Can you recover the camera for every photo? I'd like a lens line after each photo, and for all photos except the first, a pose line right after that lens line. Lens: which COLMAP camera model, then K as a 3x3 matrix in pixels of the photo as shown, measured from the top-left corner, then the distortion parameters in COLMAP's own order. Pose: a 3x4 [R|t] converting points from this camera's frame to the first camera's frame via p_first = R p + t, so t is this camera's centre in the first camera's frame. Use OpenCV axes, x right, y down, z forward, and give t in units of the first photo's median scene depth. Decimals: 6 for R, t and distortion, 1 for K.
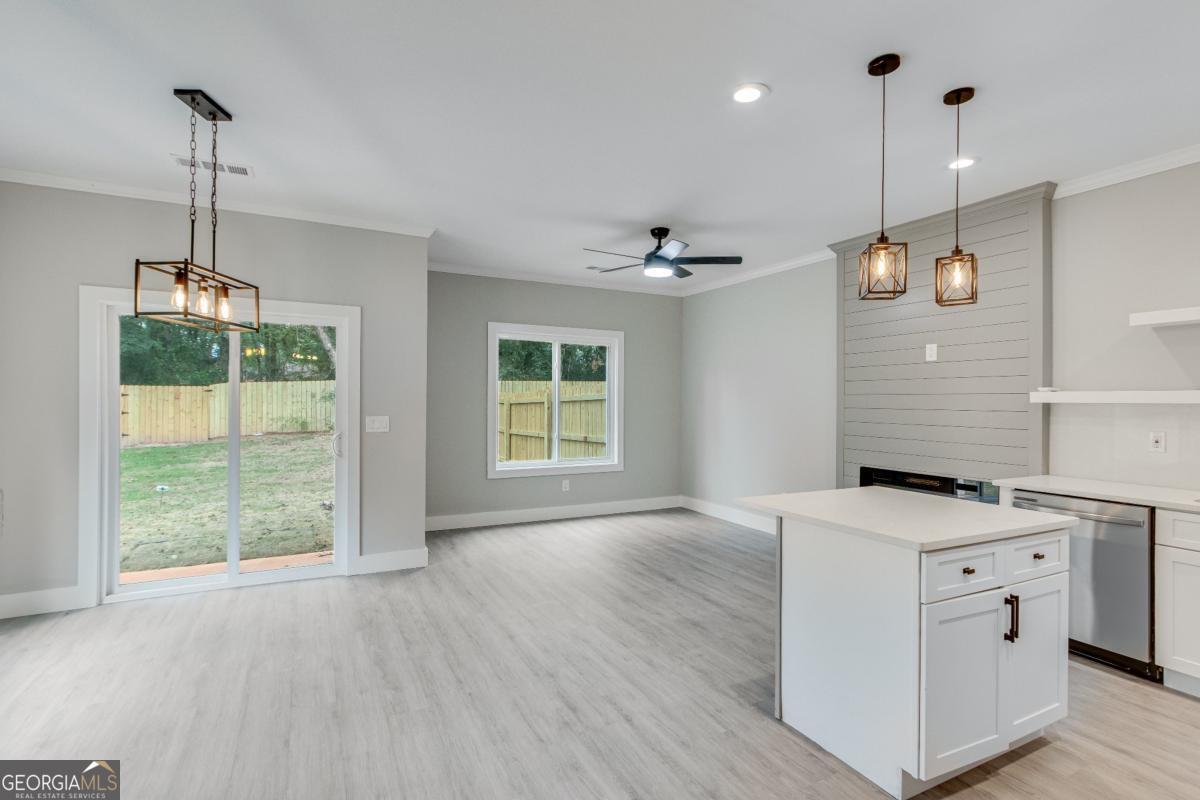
lens RADIAL K [[572.5, 0, 610.7], [0, 572.5, 402.1], [0, 0, 1]] dist [0.000673, 0.000048]
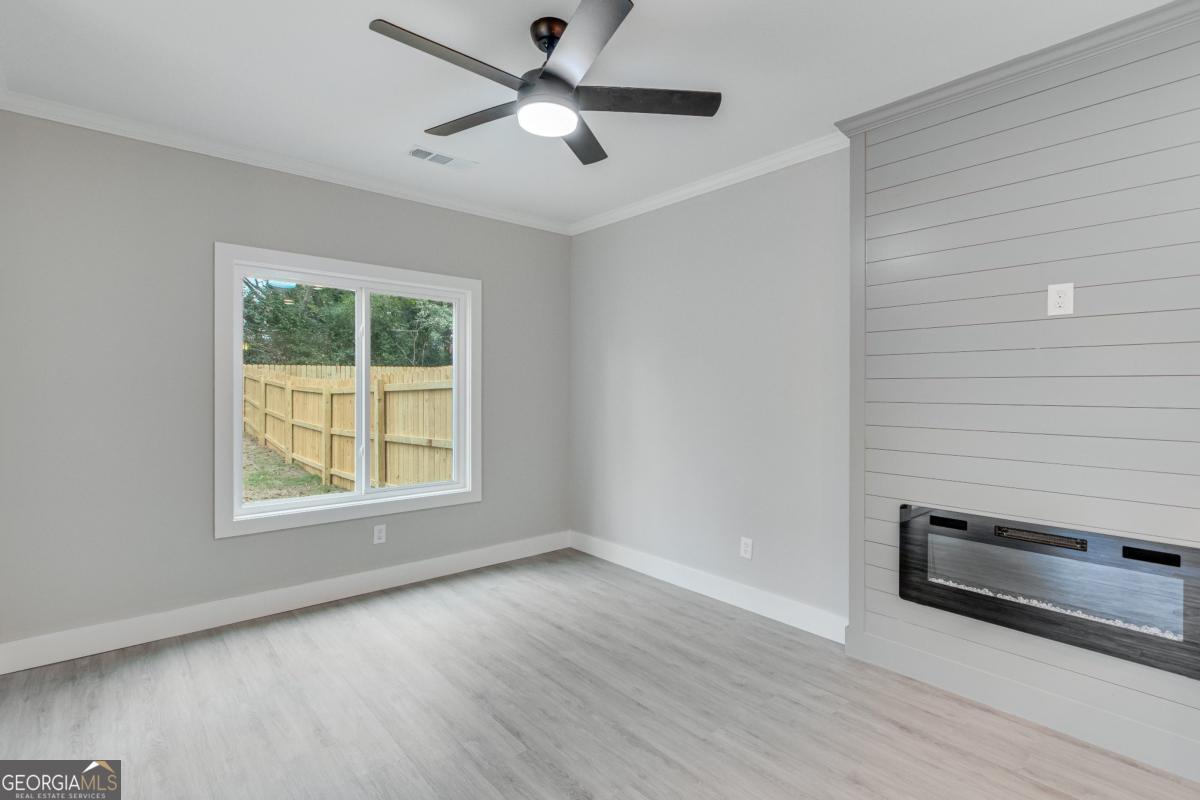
lens RADIAL K [[573.9, 0, 622.0], [0, 573.9, 391.1], [0, 0, 1]] dist [0.000457, -0.000355]
pose [[0.968803, -0.003595, 0.247805, 0.018607], [0.003349, 0.999993, 0.001414, -0.002004], [-0.247808, -0.000540, 0.968809, 0.397003]]
